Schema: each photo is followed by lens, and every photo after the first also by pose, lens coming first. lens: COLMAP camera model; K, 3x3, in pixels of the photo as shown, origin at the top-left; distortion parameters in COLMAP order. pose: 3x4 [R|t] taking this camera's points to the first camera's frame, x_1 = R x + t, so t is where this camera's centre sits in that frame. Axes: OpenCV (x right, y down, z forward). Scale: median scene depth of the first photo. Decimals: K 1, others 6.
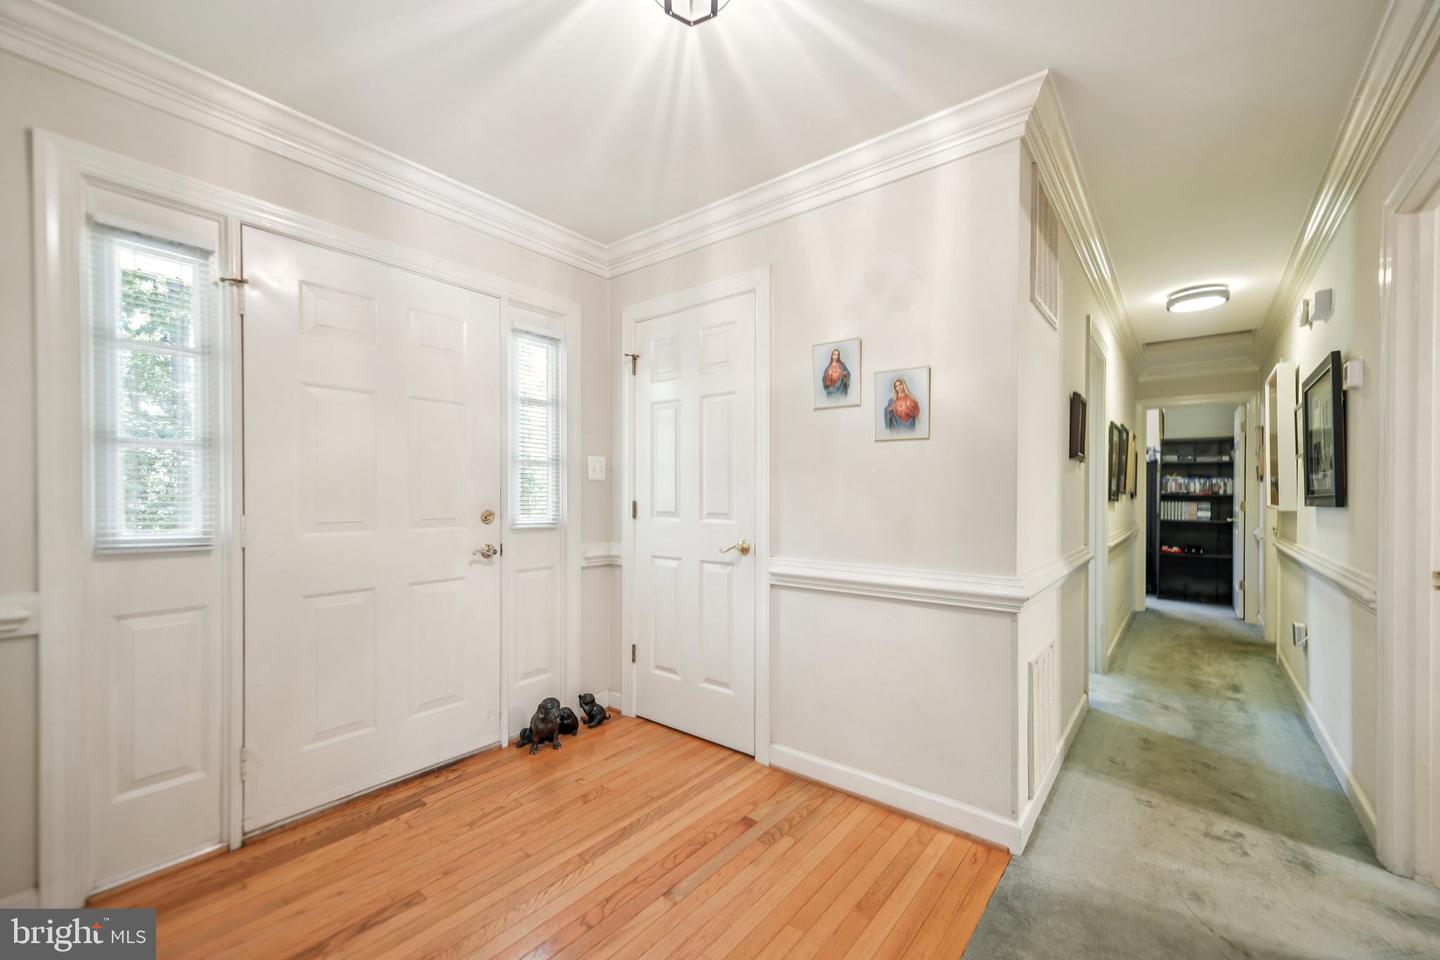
lens RADIAL K [[591.5, 0, 725.3], [0, 591.5, 498.9], [0, 0, 1]] dist [0.018280, 0.000129]
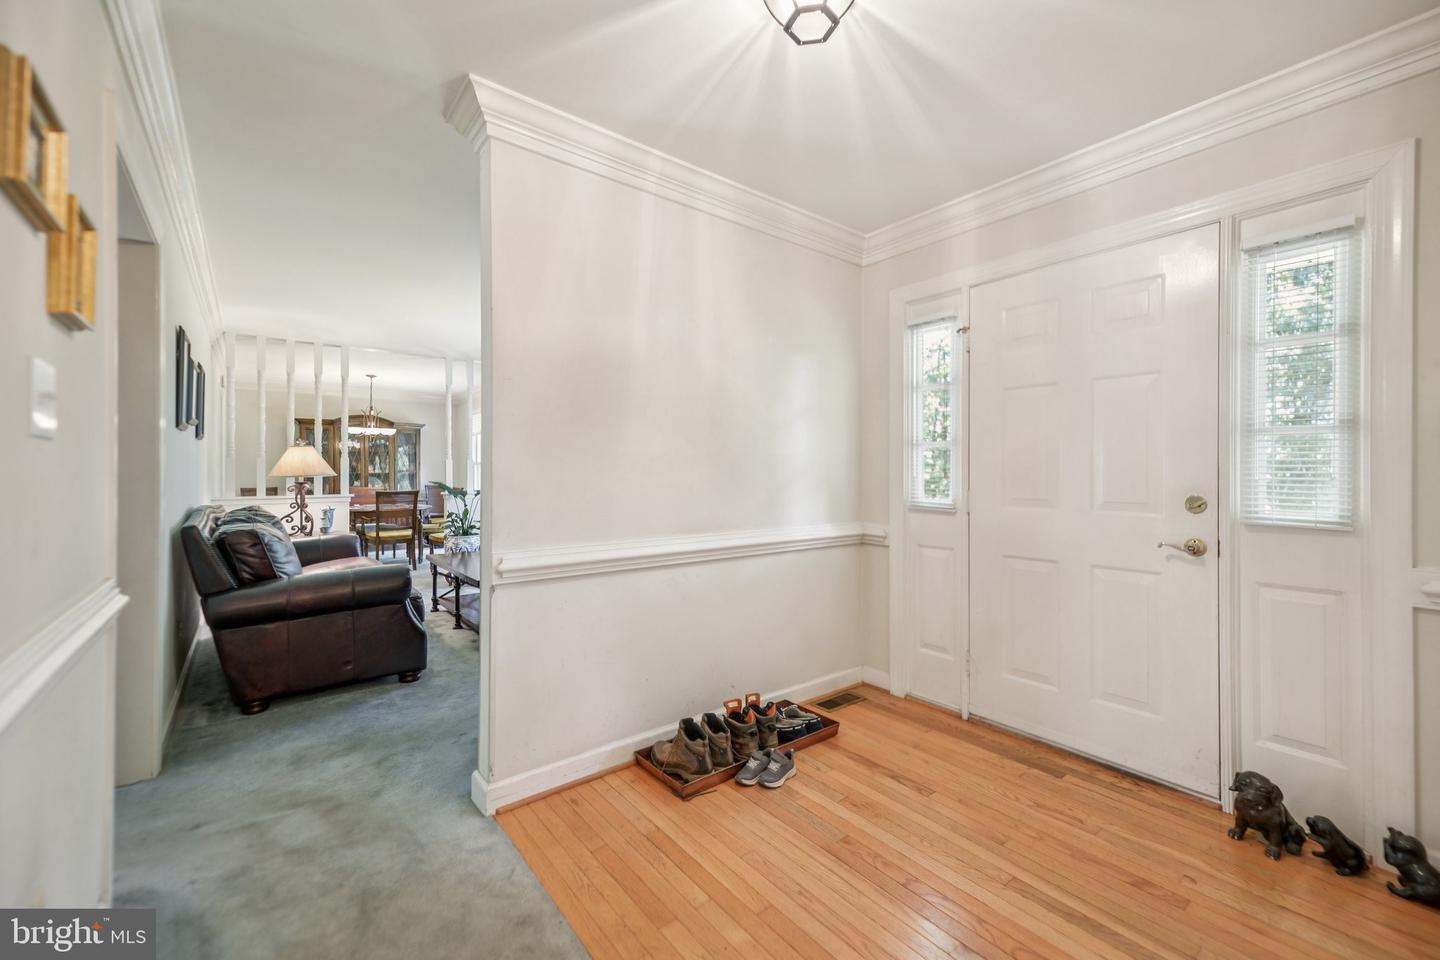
lens RADIAL K [[583.8, 0, 720.0], [0, 583.8, 480.0], [0, 0, 1]] dist [0.013152, -0.000126]
pose [[-0.238647, 0.005220, -0.971092, 0.621771], [-0.015941, 0.999830, 0.009292, 0.000084], [0.970976, 0.017698, -0.238523, 0.671509]]
